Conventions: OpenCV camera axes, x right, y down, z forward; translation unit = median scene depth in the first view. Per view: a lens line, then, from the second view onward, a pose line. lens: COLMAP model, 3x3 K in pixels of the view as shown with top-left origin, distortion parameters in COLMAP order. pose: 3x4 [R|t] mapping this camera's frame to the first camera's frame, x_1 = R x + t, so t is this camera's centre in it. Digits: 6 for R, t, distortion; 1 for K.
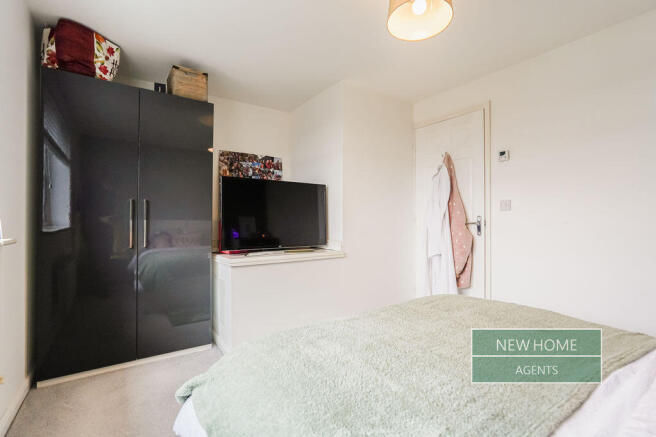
lens RADIAL K [[309.3, 0, 328.0], [0, 309.3, 218.5], [0, 0, 1]] dist [-0.003162, -0.000045]
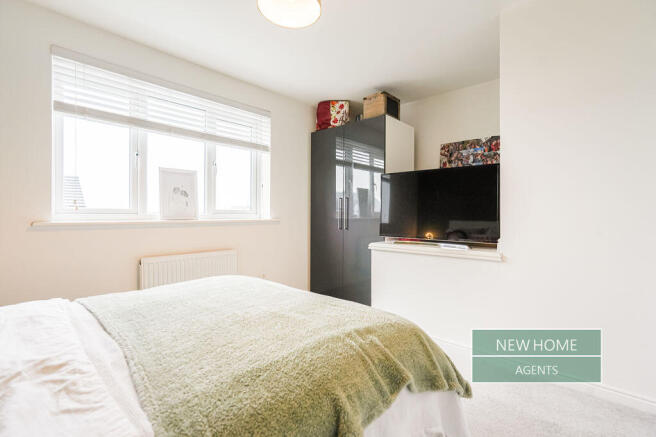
lens RADIAL K [[309.3, 0, 328.0], [0, 309.3, 218.5], [0, 0, 1]] dist [-0.003162, -0.000045]
pose [[0.205141, 0.015335, -0.978612, 0.600394], [0.000382, 0.999876, 0.015748, 0.013461], [0.978732, -0.003604, 0.205110, 0.406407]]
